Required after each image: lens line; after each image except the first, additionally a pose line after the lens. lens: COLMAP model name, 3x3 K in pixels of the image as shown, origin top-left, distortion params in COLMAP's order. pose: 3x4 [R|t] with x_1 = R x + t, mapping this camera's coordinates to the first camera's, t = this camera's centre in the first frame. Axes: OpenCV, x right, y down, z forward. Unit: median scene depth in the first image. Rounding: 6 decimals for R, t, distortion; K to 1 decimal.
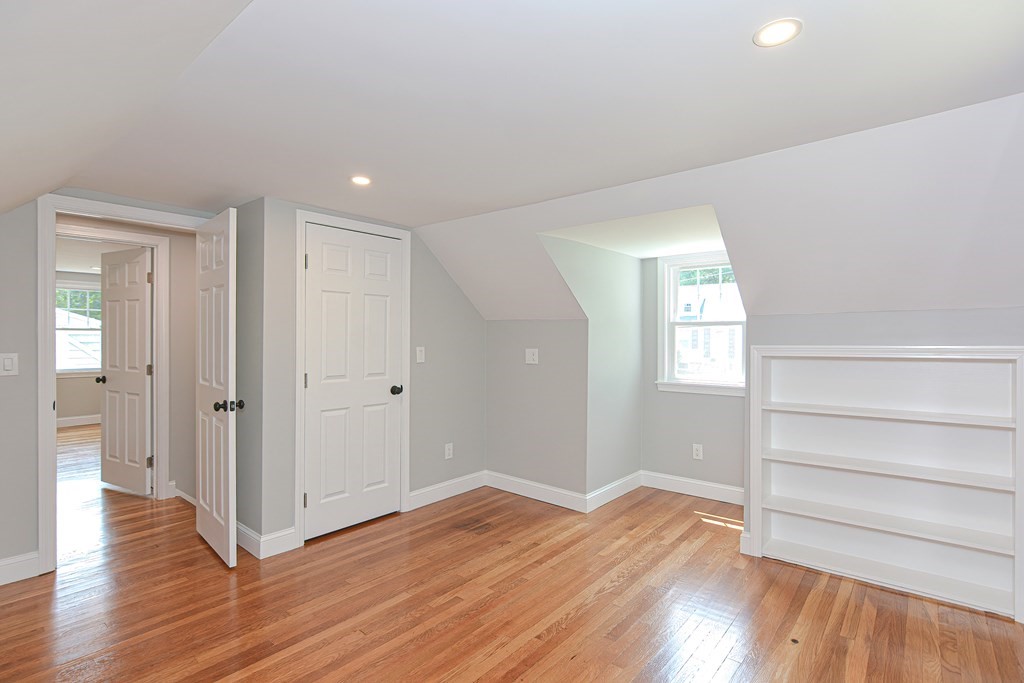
lens RADIAL K [[518.9, 0, 507.2], [0, 518.9, 335.3], [0, 0, 1]] dist [-0.022132, 0.010907]
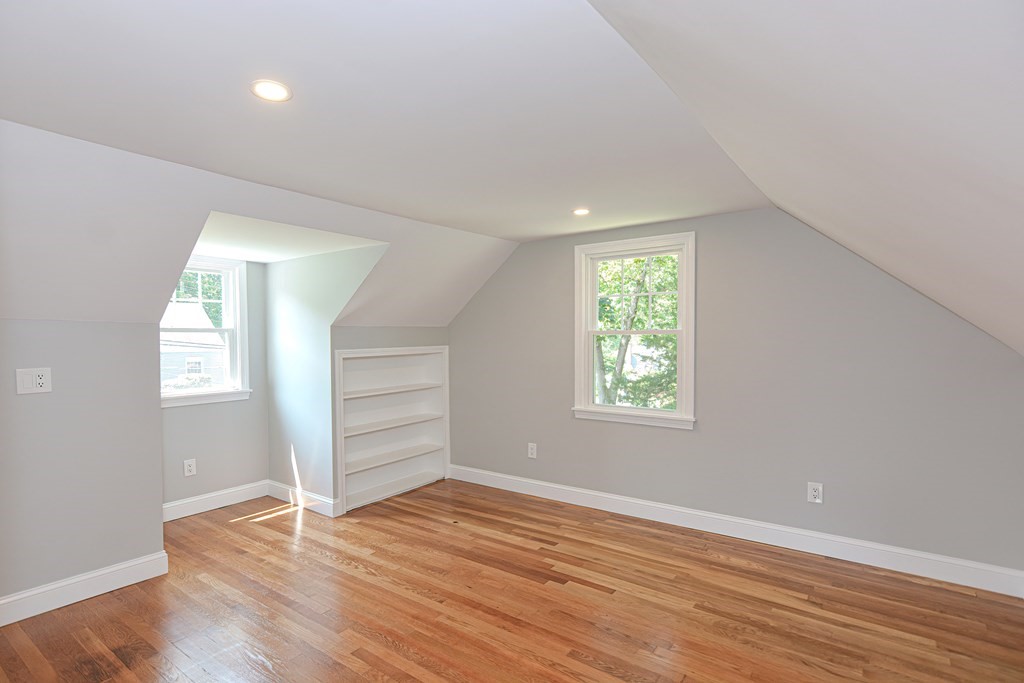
lens RADIAL K [[504.4, 0, 514.5], [0, 504.4, 342.7], [0, 0, 1]] dist [-0.021337, 0.010509]
pose [[-0.082552, -0.013617, 0.996494, -0.822054], [0.003577, 0.999896, 0.013959, -0.013196], [-0.996580, 0.004717, -0.082494, 0.704323]]
